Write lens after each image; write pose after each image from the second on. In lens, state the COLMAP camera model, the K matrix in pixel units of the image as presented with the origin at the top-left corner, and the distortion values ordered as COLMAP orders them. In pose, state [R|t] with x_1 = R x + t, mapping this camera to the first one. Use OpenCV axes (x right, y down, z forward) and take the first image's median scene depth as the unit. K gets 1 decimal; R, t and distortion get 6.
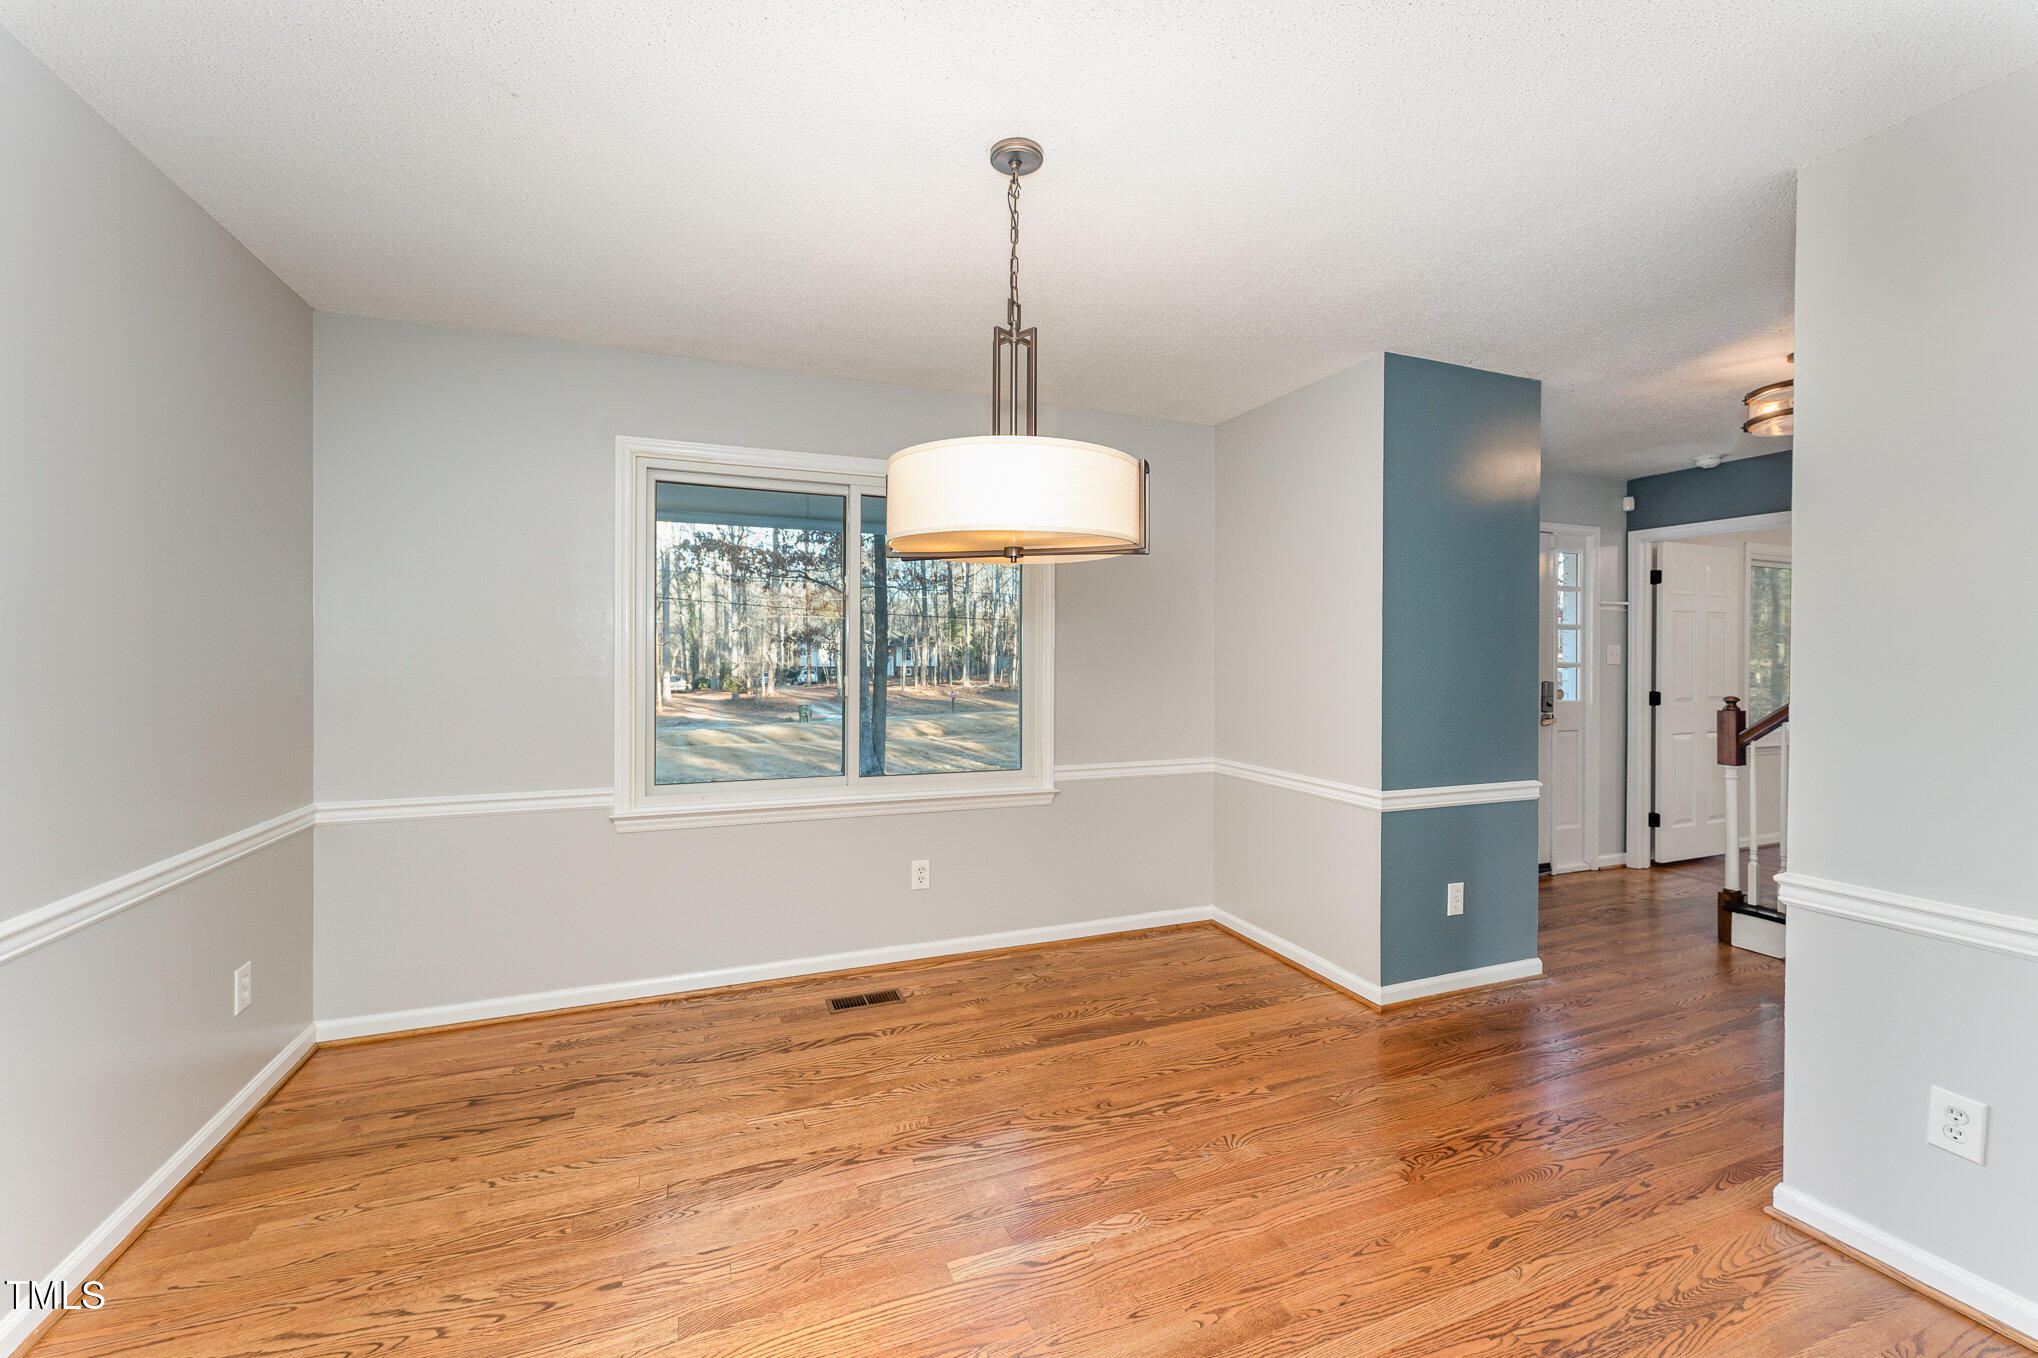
lens RADIAL K [[812.5, 0, 1016.4], [0, 812.5, 666.5], [0, 0, 1]] dist [-0.000201, -0.000021]
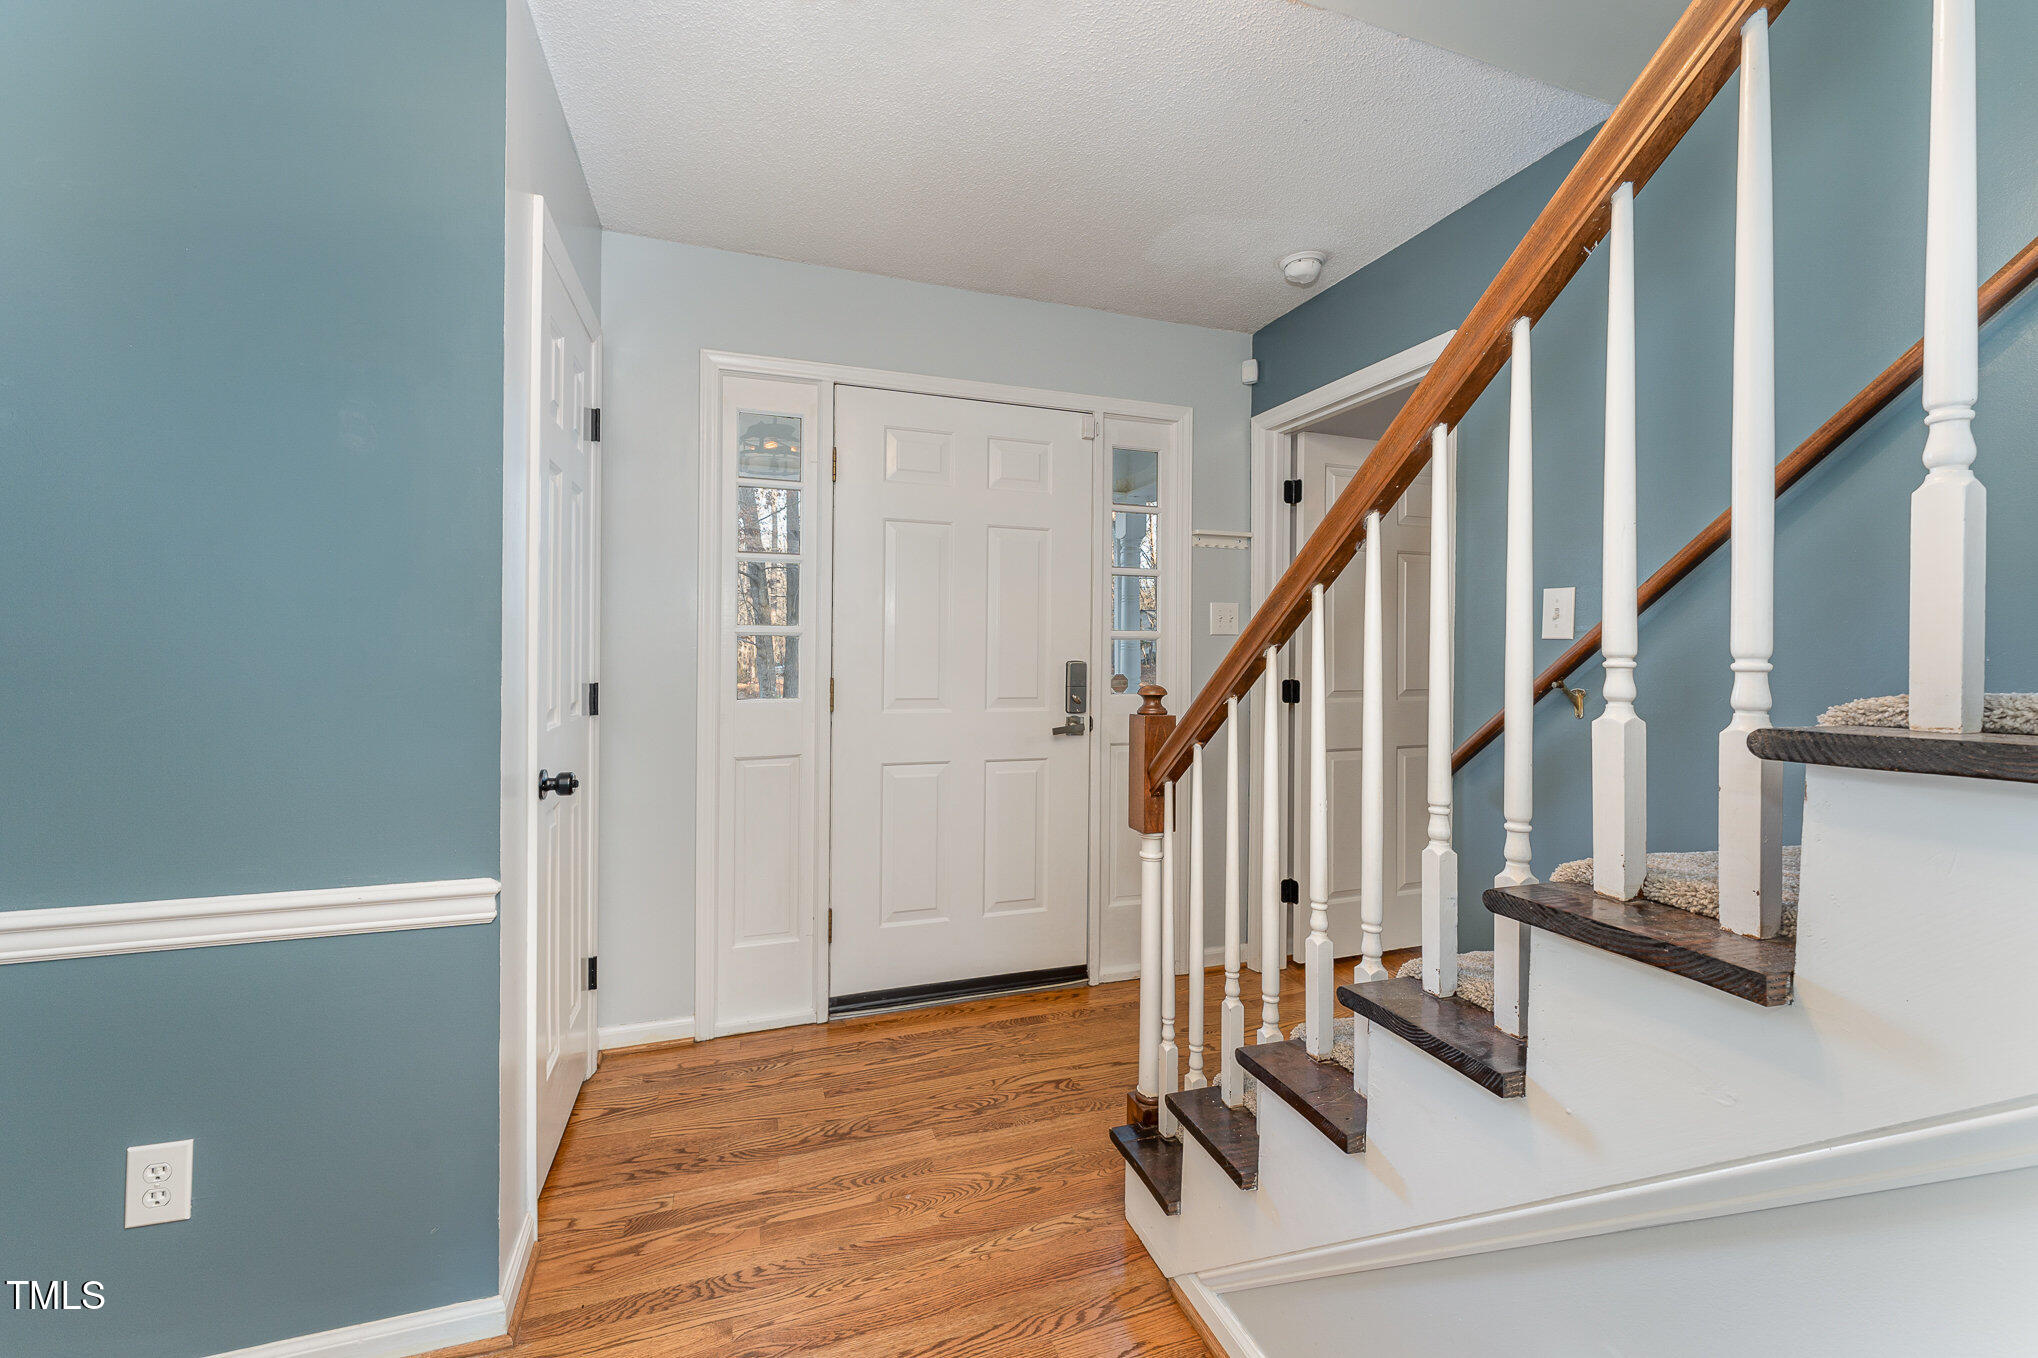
lens RADIAL K [[812.5, 0, 1019.2], [0, 812.5, 664.8], [0, 0, 1]] dist [-0.000201, -0.000021]
pose [[0.999097, 0.005949, -0.042068, 0.631609], [-0.005757, 0.999972, 0.004698, 0.018174], [0.042095, -0.004452, 0.999104, 0.402008]]
